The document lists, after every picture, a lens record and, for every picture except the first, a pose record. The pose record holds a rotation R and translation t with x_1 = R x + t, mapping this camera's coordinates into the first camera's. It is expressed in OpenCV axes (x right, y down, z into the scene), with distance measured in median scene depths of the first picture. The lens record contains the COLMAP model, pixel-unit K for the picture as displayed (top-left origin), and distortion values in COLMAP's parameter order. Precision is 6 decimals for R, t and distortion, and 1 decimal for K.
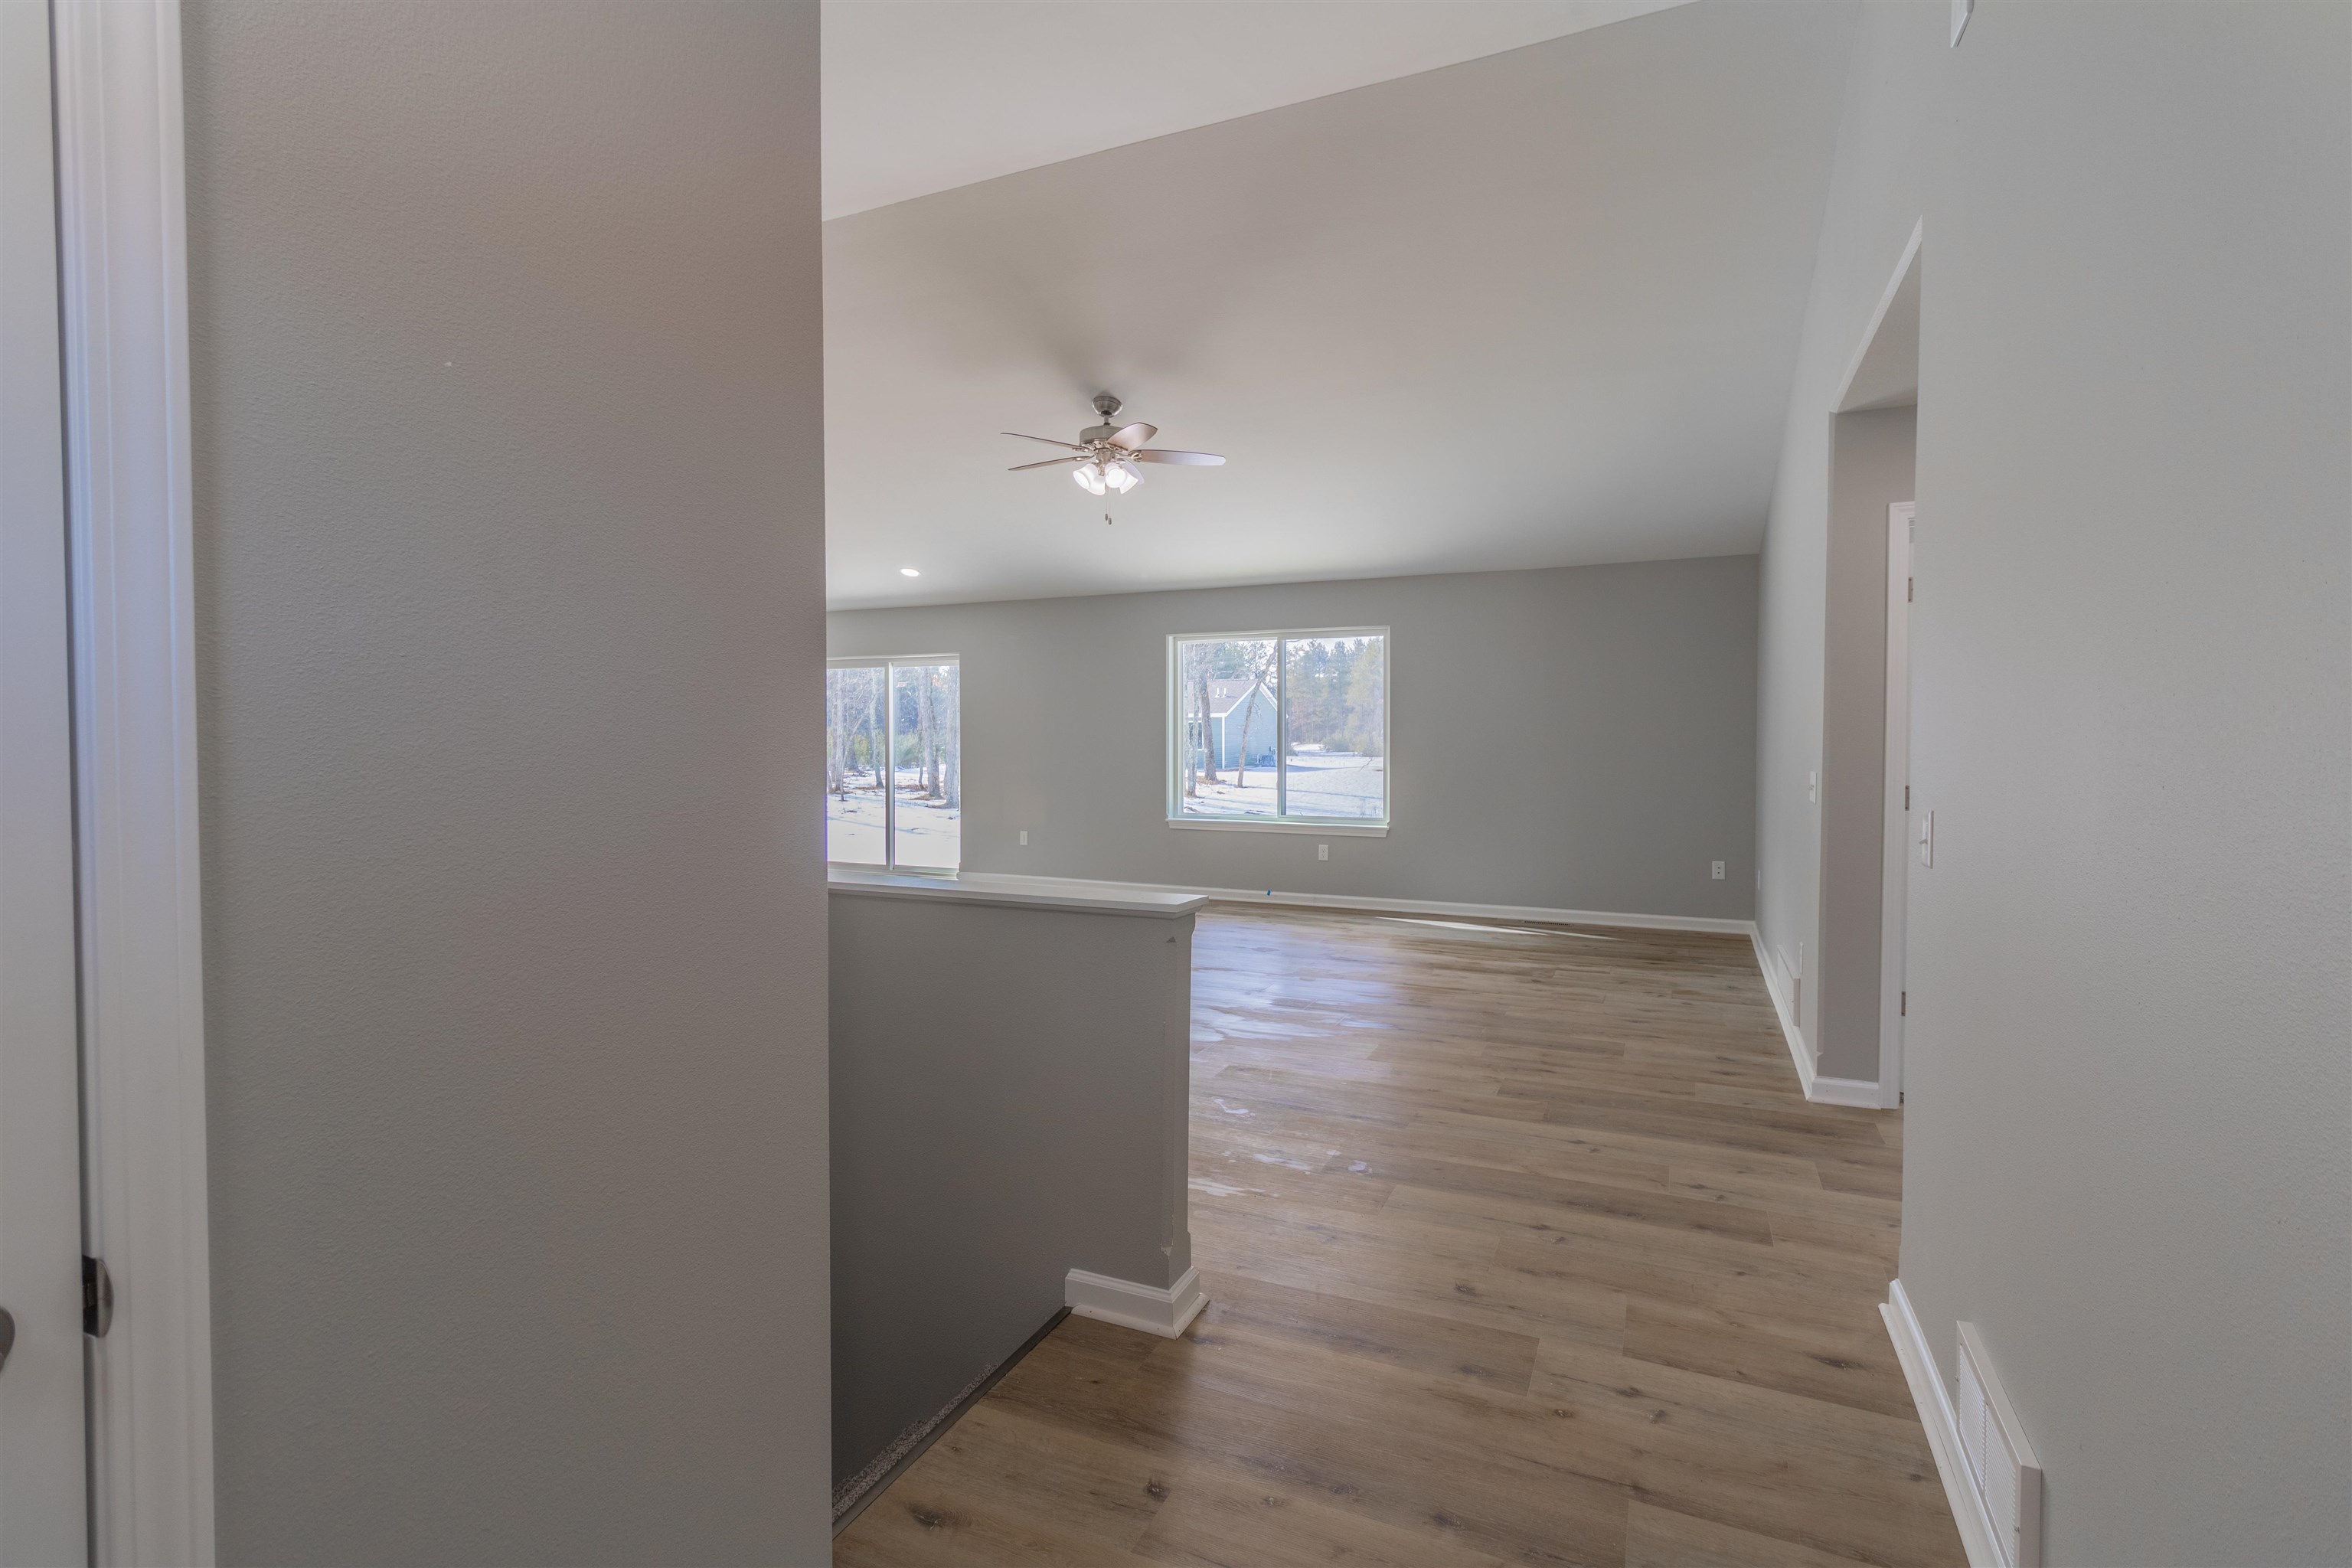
lens RADIAL K [[1084.2, 0, 1195.2], [0, 1084.2, 761.6], [0, 0, 1]] dist [0.003113, -0.001087]
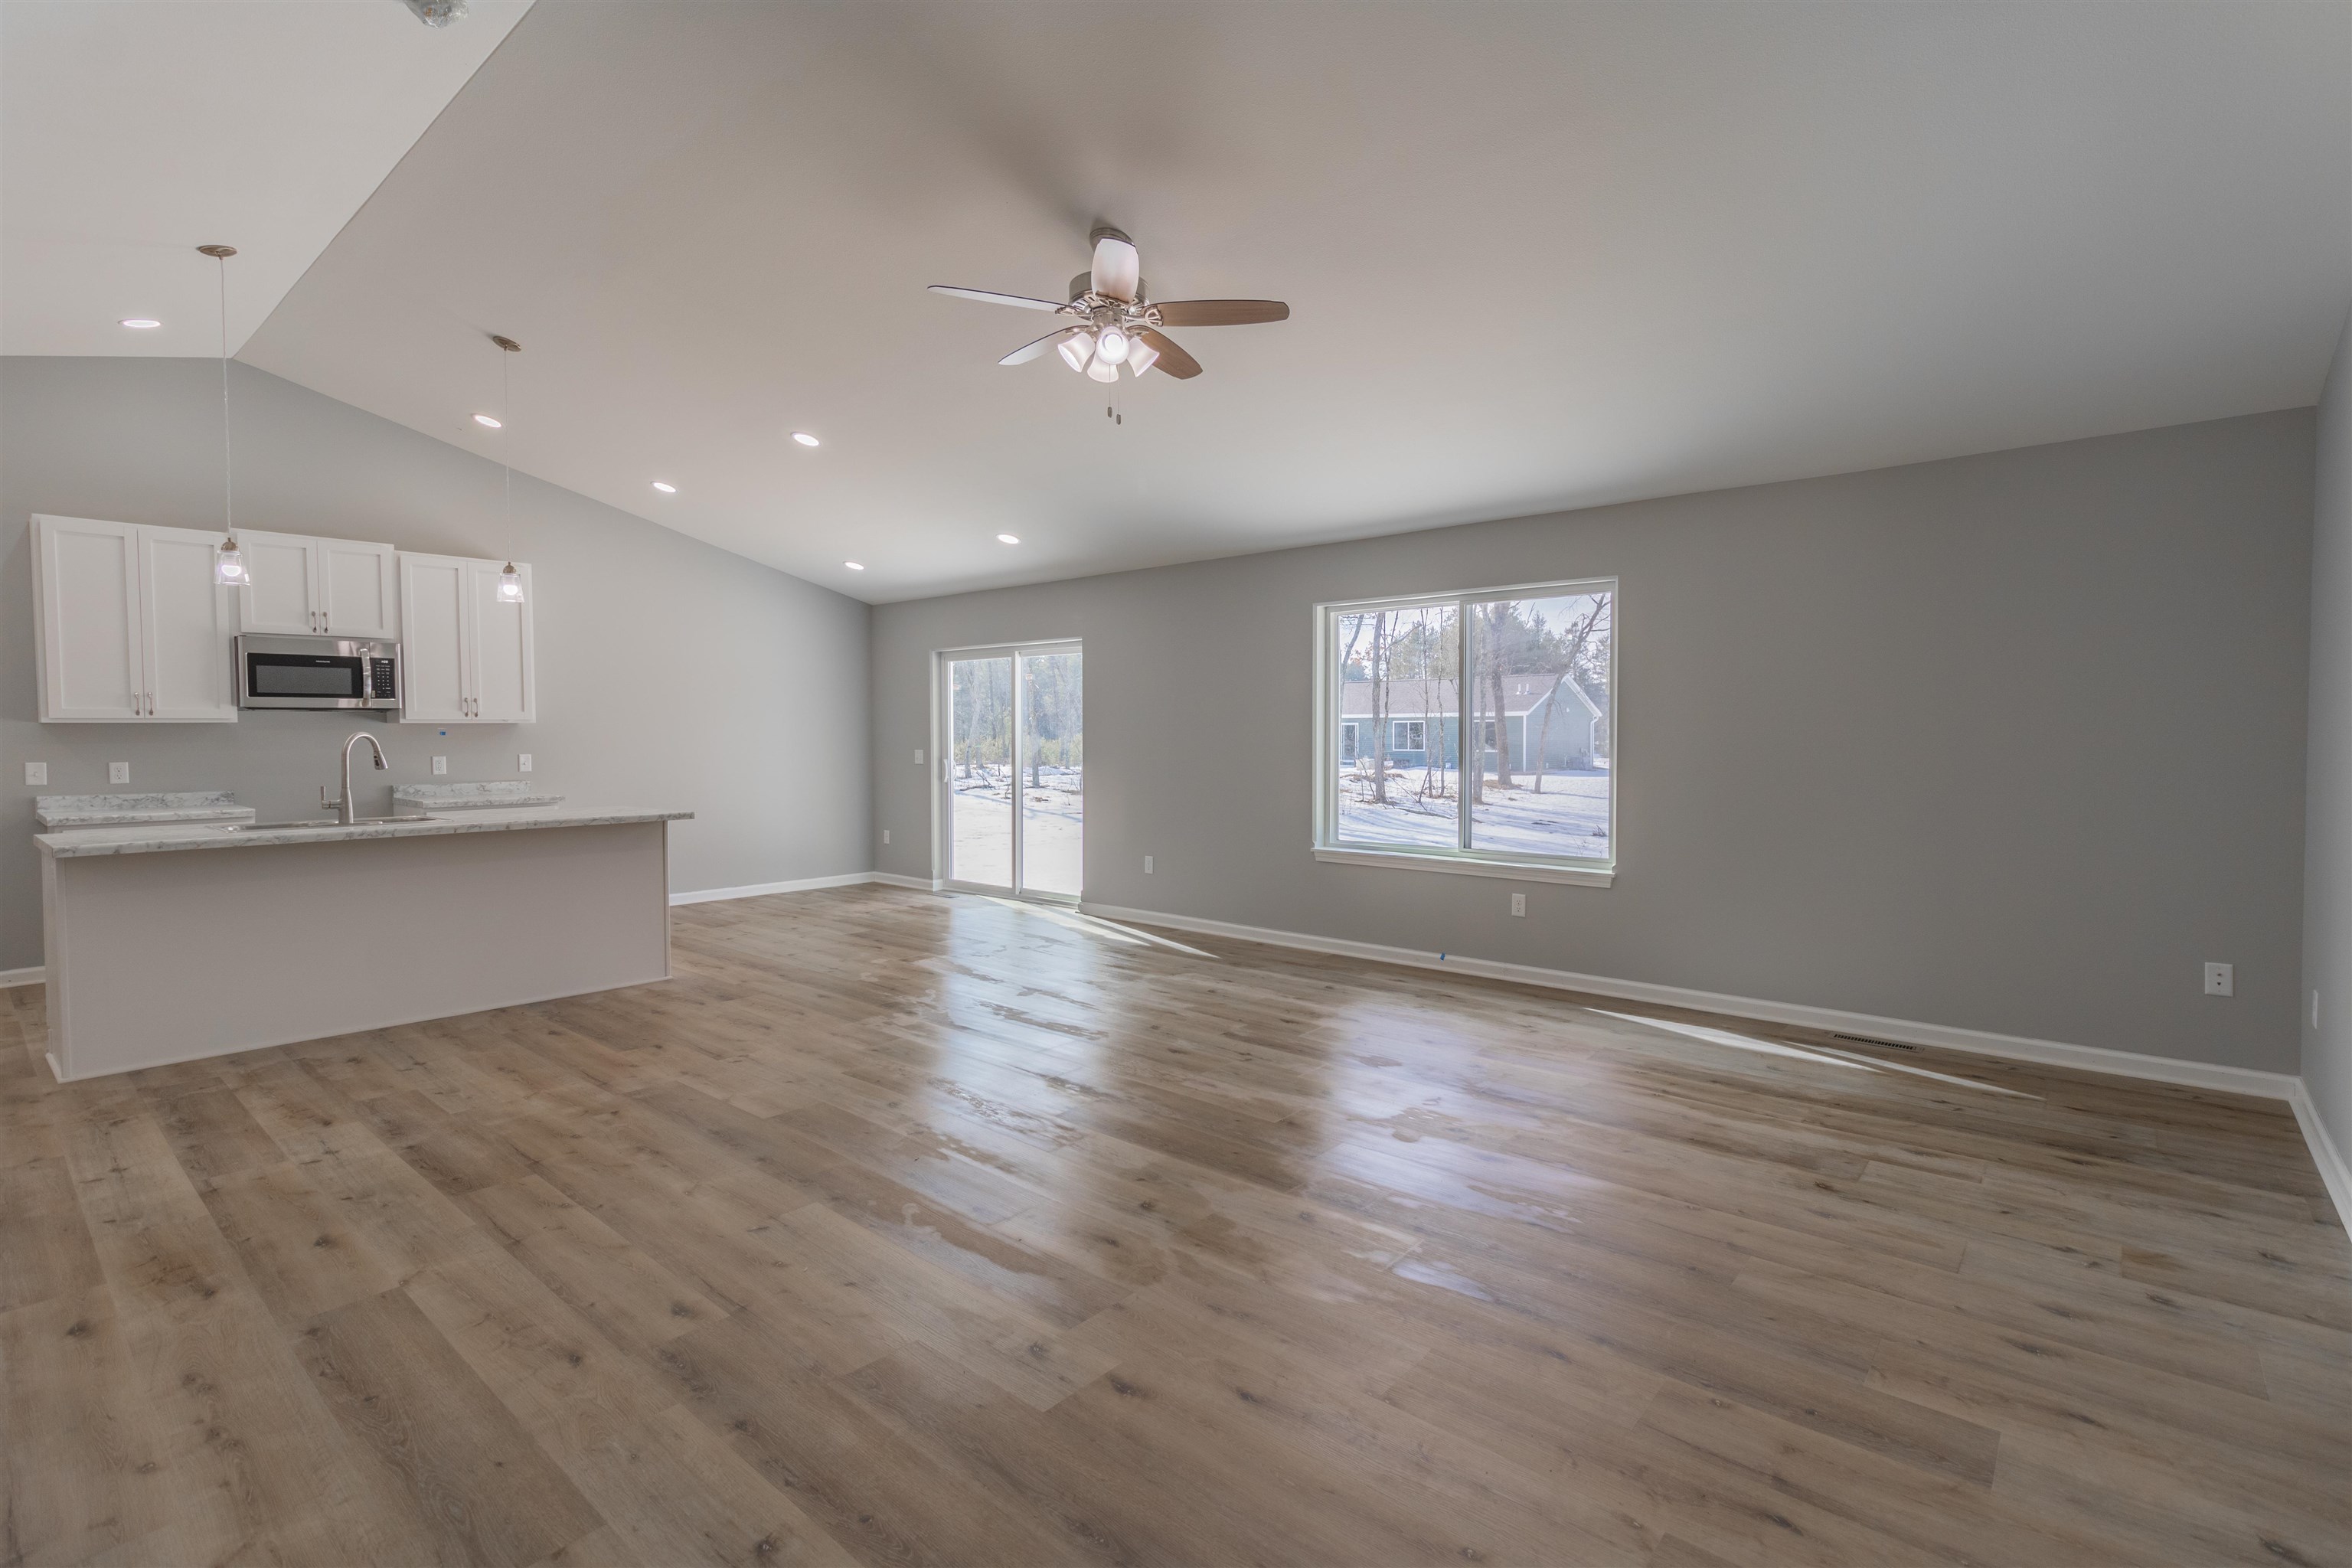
lens RADIAL K [[1081.6, 0, 1188.9], [0, 1081.6, 768.2], [0, 0, 1]] dist [-0.000711, 0.000531]
pose [[0.958019, 0.008746, -0.286572, 0.126092], [-0.006935, 0.999949, 0.007335, -0.009041], [0.286621, -0.005039, 0.958031, 0.299558]]
